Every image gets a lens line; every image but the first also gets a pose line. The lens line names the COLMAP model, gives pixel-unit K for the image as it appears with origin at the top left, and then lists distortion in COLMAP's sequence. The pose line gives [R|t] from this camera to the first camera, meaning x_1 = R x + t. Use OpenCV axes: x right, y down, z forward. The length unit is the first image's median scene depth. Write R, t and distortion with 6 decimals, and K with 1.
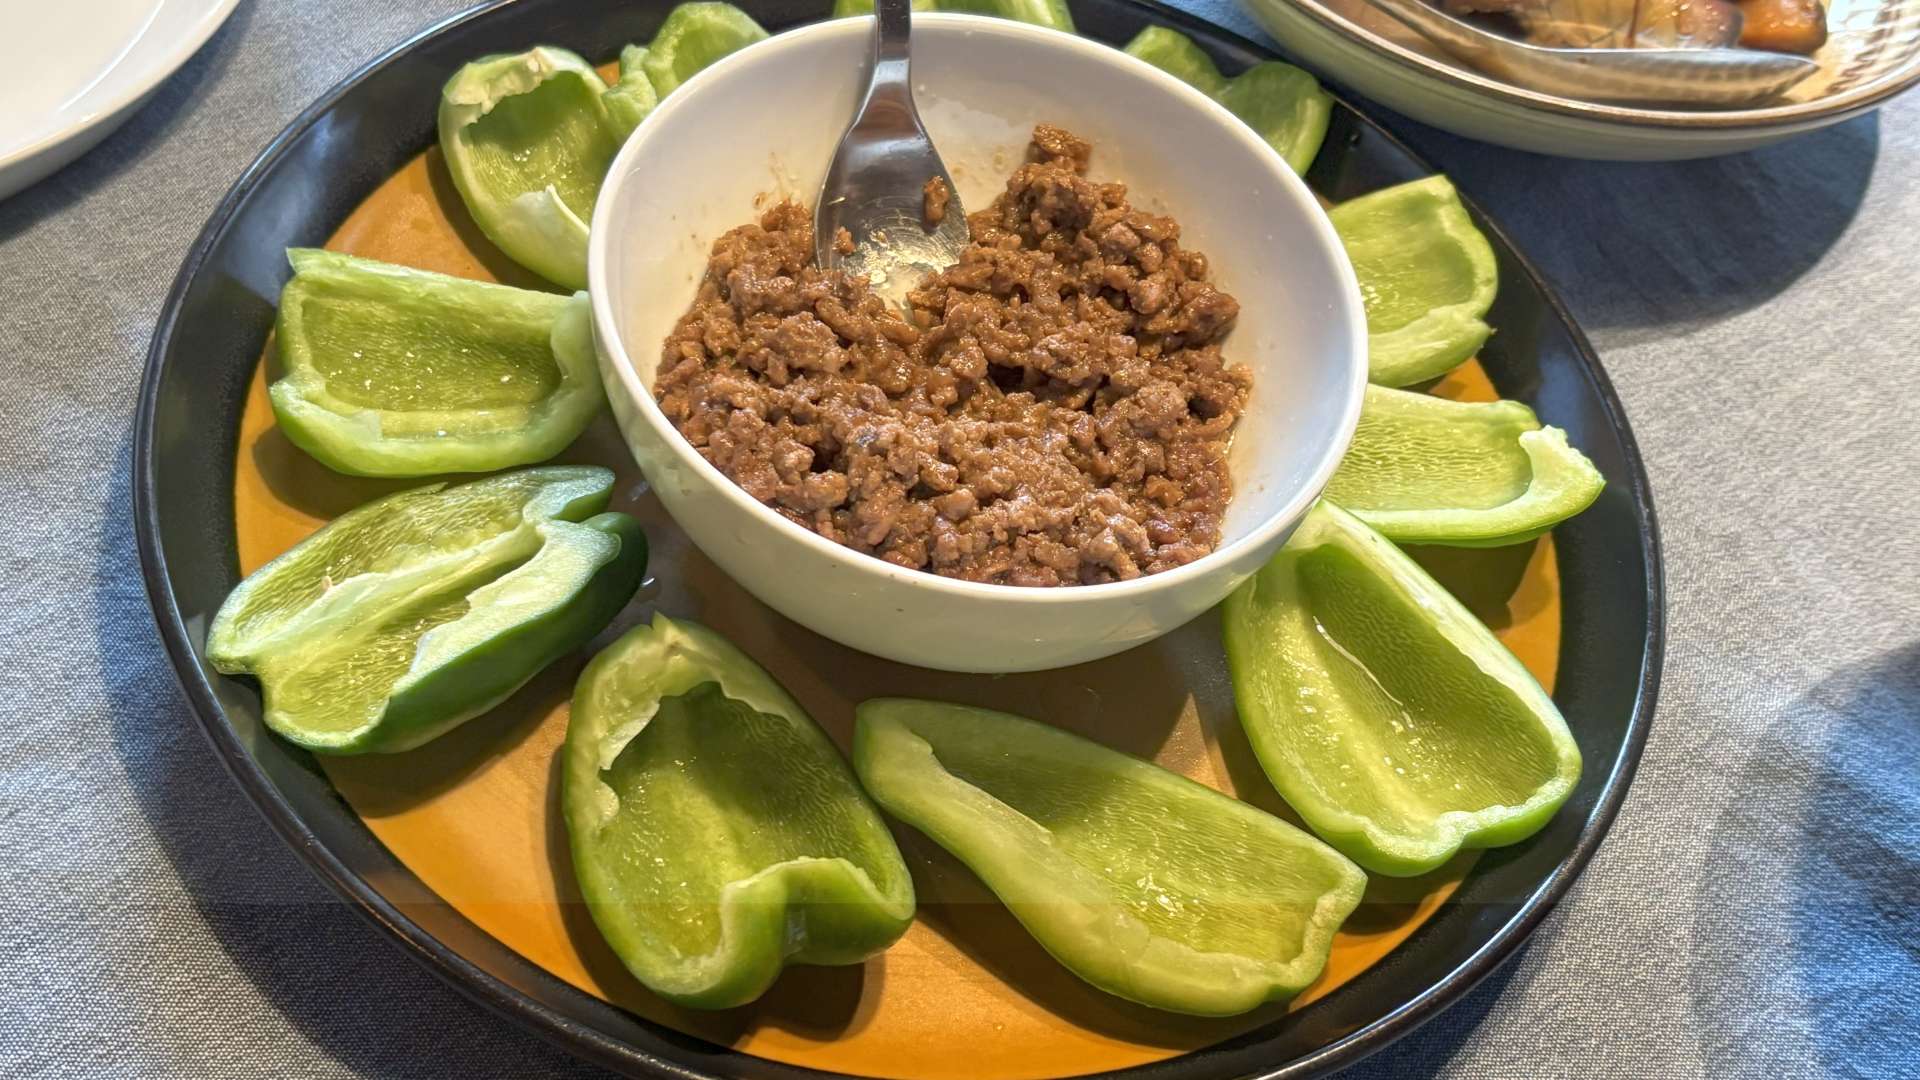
lens RADIAL K [[2644.8, 0, 960.0], [0, 2644.8, 540.0], [0, 0, 1]] dist [0.048840, 0.001885]
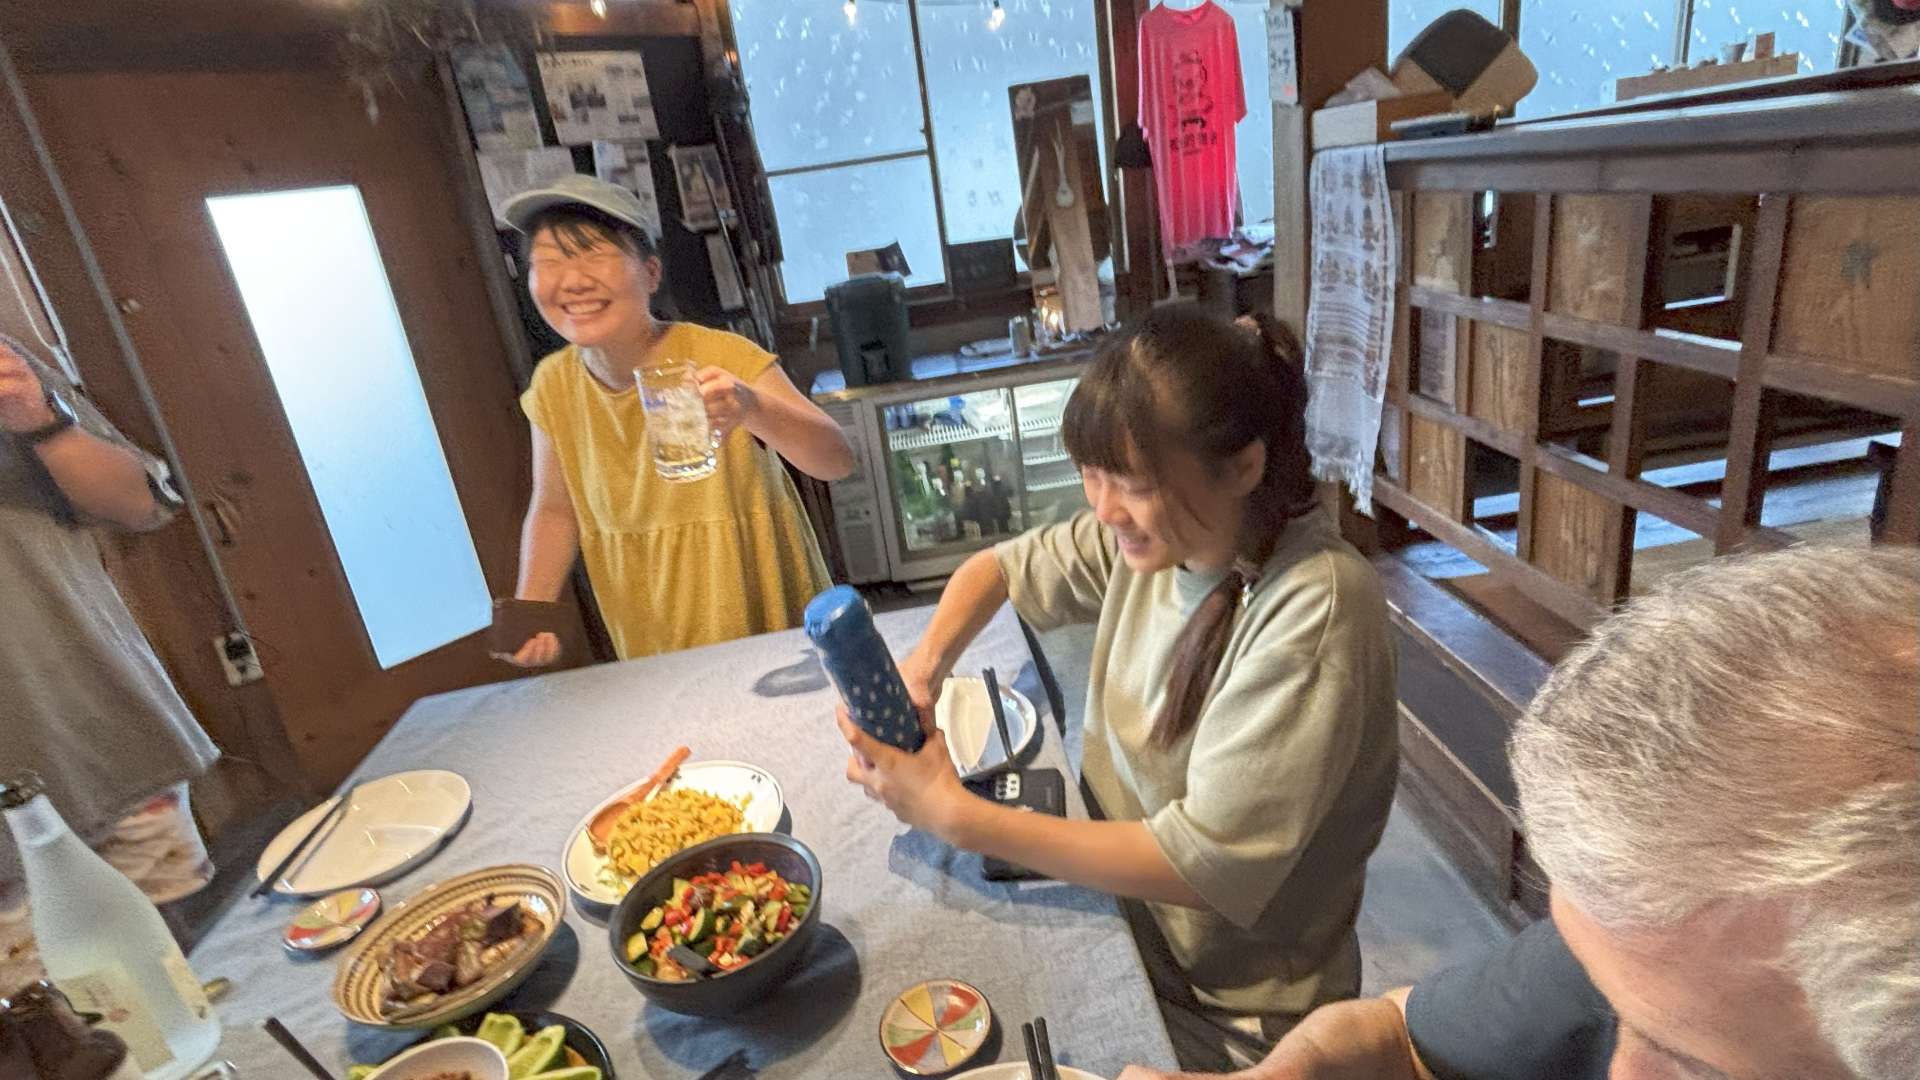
lens RADIAL K [[979.9, 0, 960.0], [0, 979.9, 540.0], [0, 0, 1]] dist [0.019858, -0.031967]
pose [[0.514391, -0.517362, 0.683913, -0.126654], [0.796653, 0.583474, -0.157803, 0.294848], [-0.317405, 0.626014, 0.712293, -0.922657]]
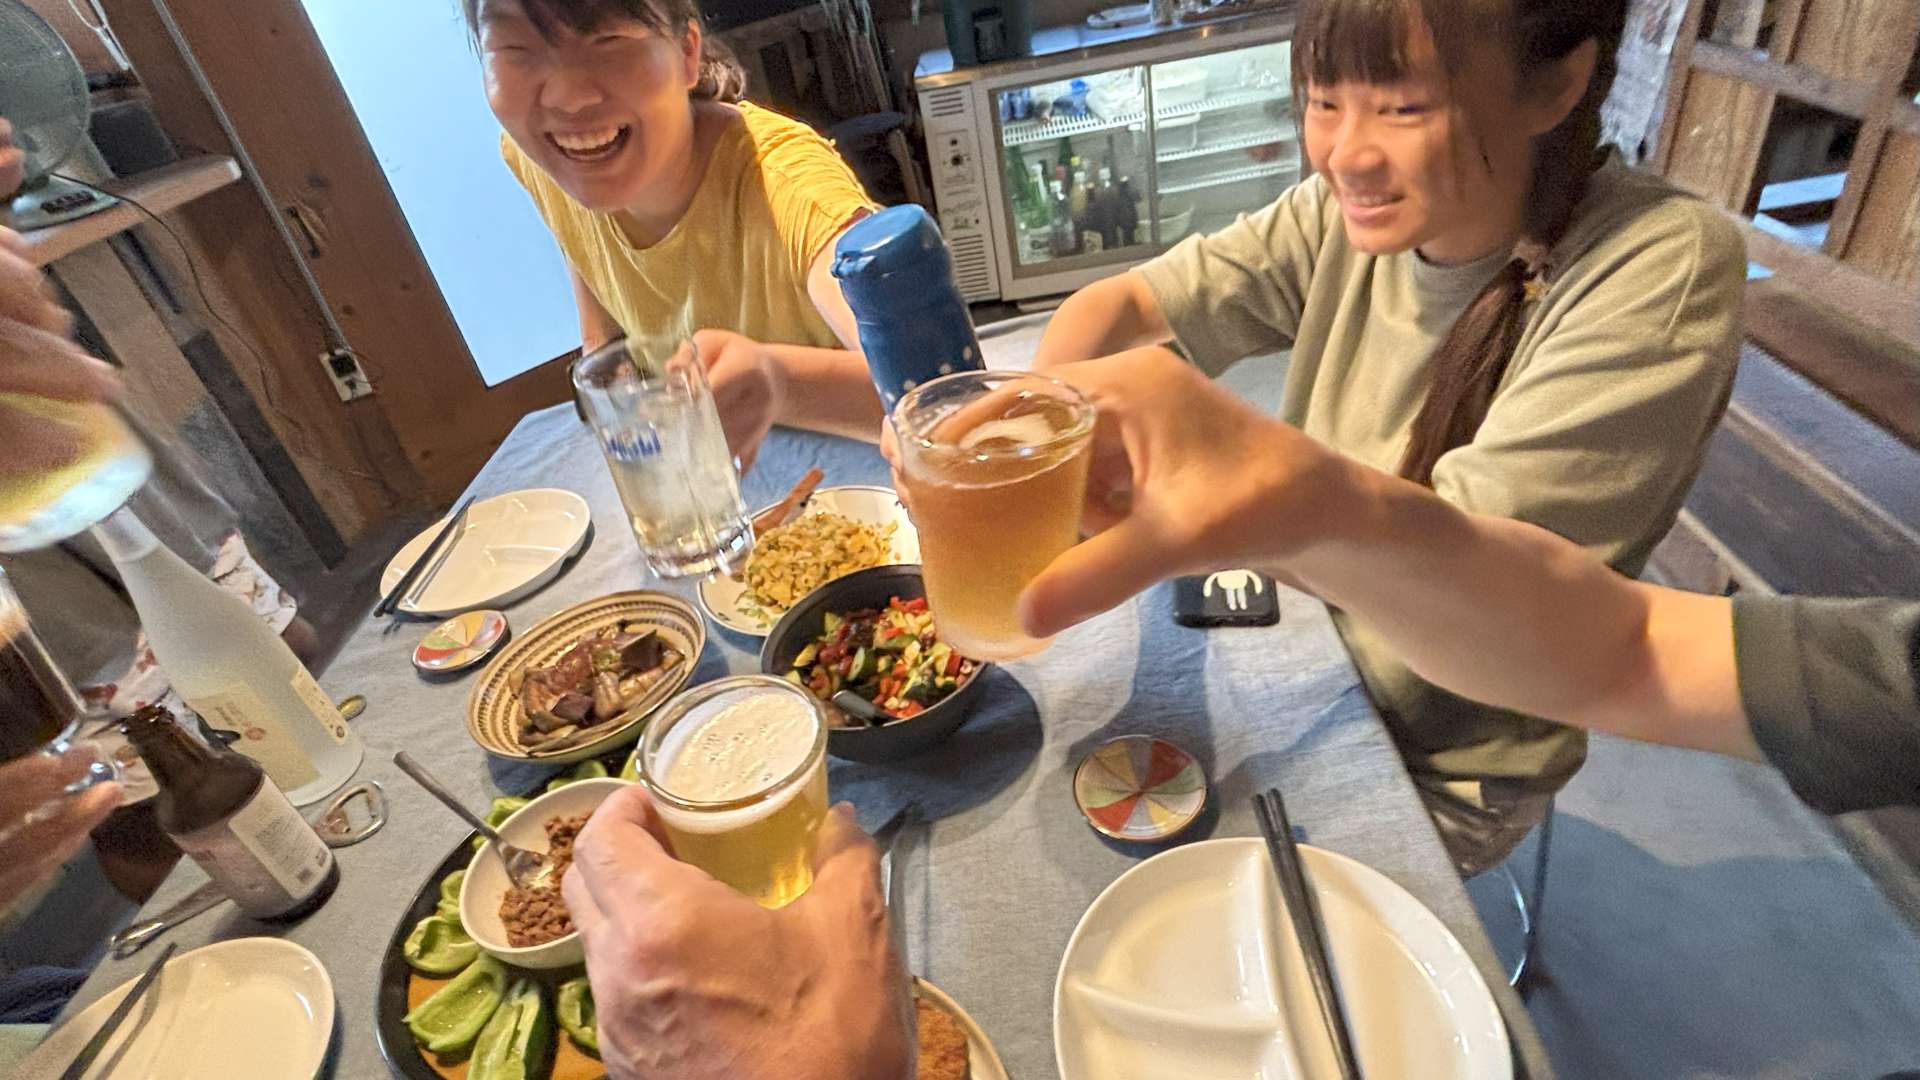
lens RADIAL K [[979.9, 0, 960.0], [0, 979.9, 540.0], [0, 0, 1]] dist [0.019858, -0.031967]
pose [[0.573174, -0.669323, 0.472734, -0.021426], [0.779856, 0.622688, -0.063914, 0.145741], [-0.251587, 0.405298, 0.878884, -0.550751]]
